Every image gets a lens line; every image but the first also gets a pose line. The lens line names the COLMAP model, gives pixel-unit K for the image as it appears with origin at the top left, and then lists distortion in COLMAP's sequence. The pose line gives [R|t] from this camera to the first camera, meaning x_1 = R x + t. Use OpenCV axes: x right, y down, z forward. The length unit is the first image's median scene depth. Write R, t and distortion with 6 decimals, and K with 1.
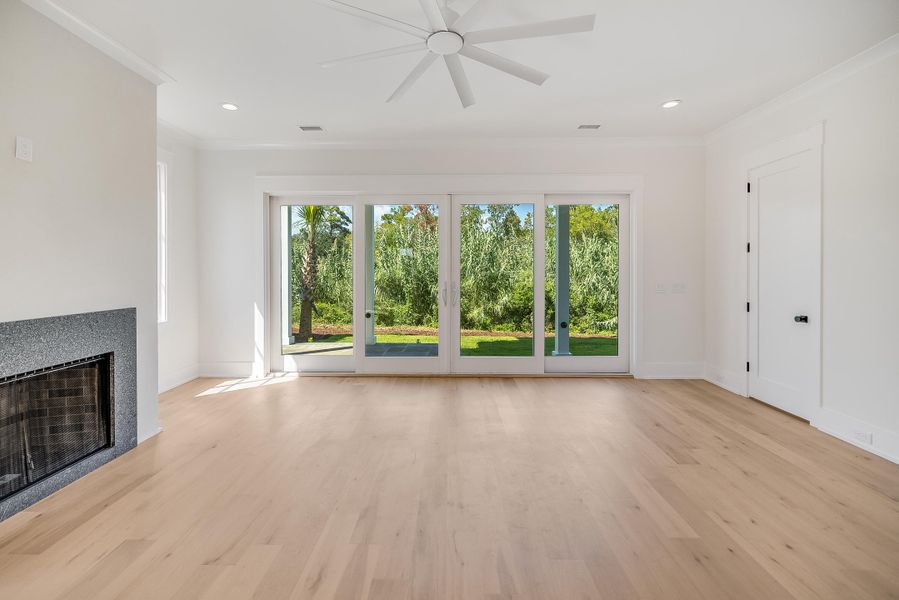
lens RADIAL K [[384.4, 0, 437.1], [0, 384.4, 269.7], [0, 0, 1]] dist [0.002798, -0.000066]
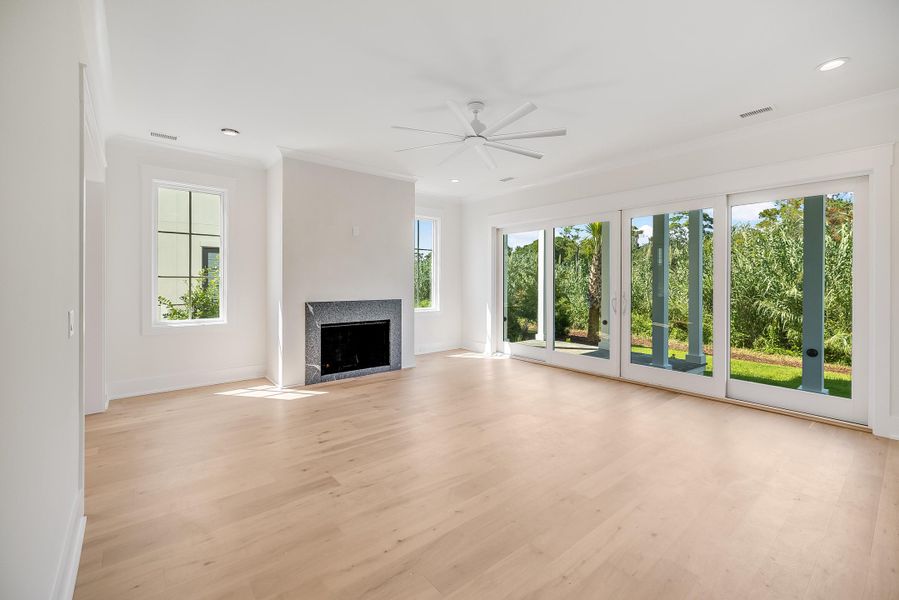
lens RADIAL K [[384.4, 0, 444.9], [0, 384.4, 283.9], [0, 0, 1]] dist [0.002798, -0.000066]
pose [[0.641423, 0.008556, -0.767140, 0.544325], [-0.000795, 0.999945, 0.010488, -0.002652], [0.767187, -0.006118, 0.641395, -0.062338]]
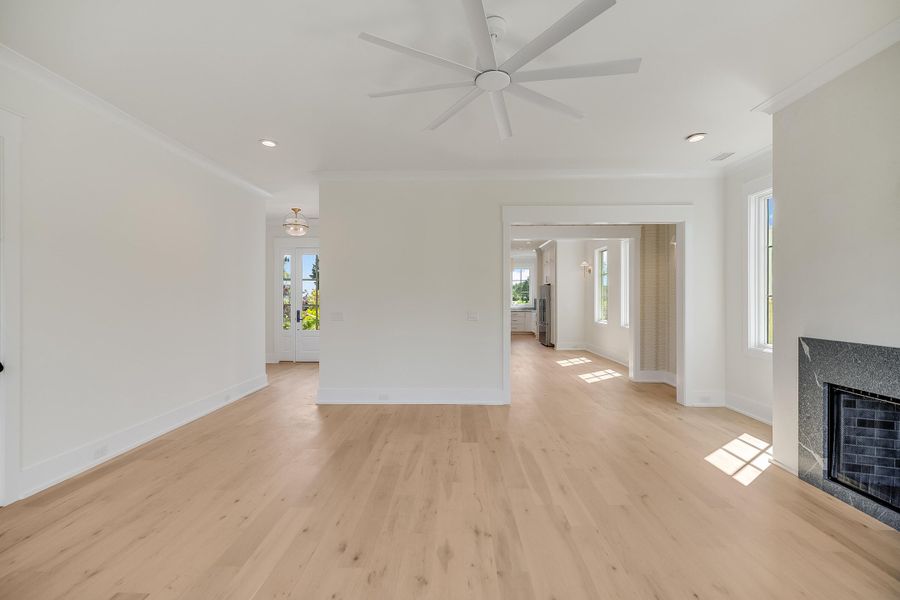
lens RADIAL K [[384.9, 0, 449.4], [0, 384.9, 298.5], [0, 0, 1]] dist [0.002798, -0.000066]
pose [[-0.999891, -0.000784, 0.014770, 0.059316], [-0.000822, 0.999996, -0.002539, -0.001269], [-0.014768, -0.002551, -0.999888, 0.929397]]
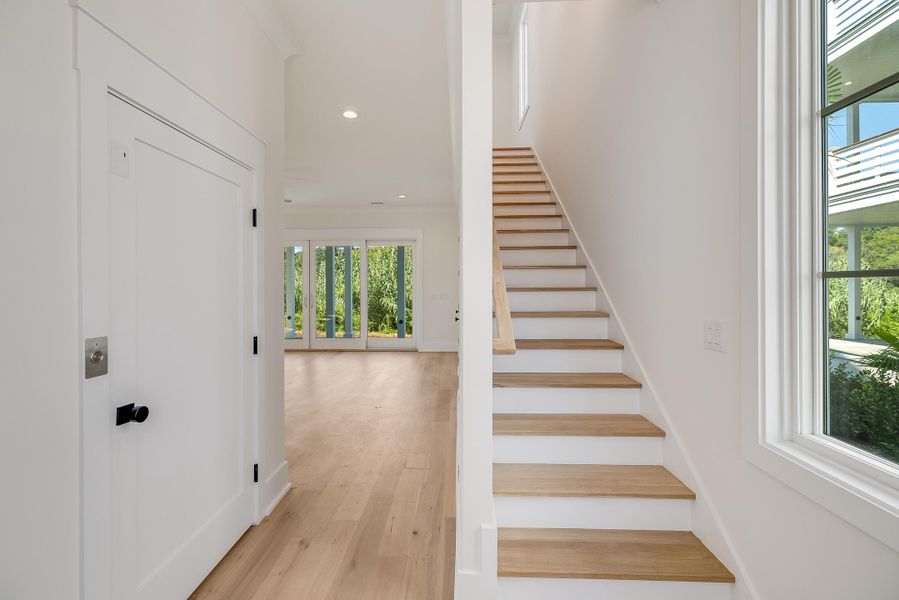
lens RADIAL K [[384.4, 0, 445.9], [0, 384.4, 284.6], [0, 0, 1]] dist [0.002798, -0.000066]
pose [[0.999634, -0.005889, -0.026396, 0.669134], [0.005878, 0.999983, -0.000500, -0.002239], [0.026398, 0.000345, 0.999651, -0.642779]]
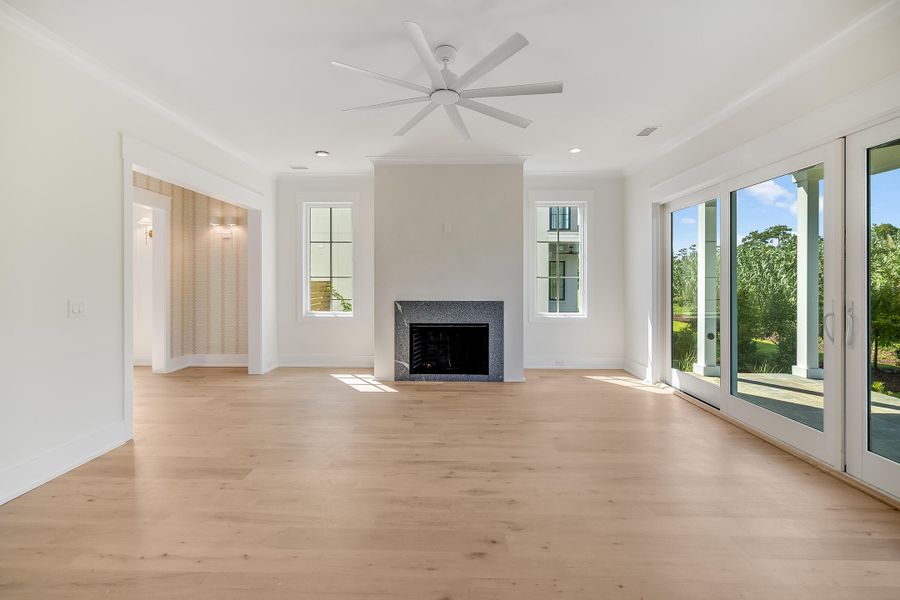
lens RADIAL K [[384.9, 0, 439.5], [0, 384.9, 283.4], [0, 0, 1]] dist [0.002798, -0.000066]
pose [[-0.020400, 0.009801, -0.999744, 0.582312], [0.002870, 0.999948, 0.009745, -0.000793], [0.999788, -0.002670, -0.020428, 0.458510]]
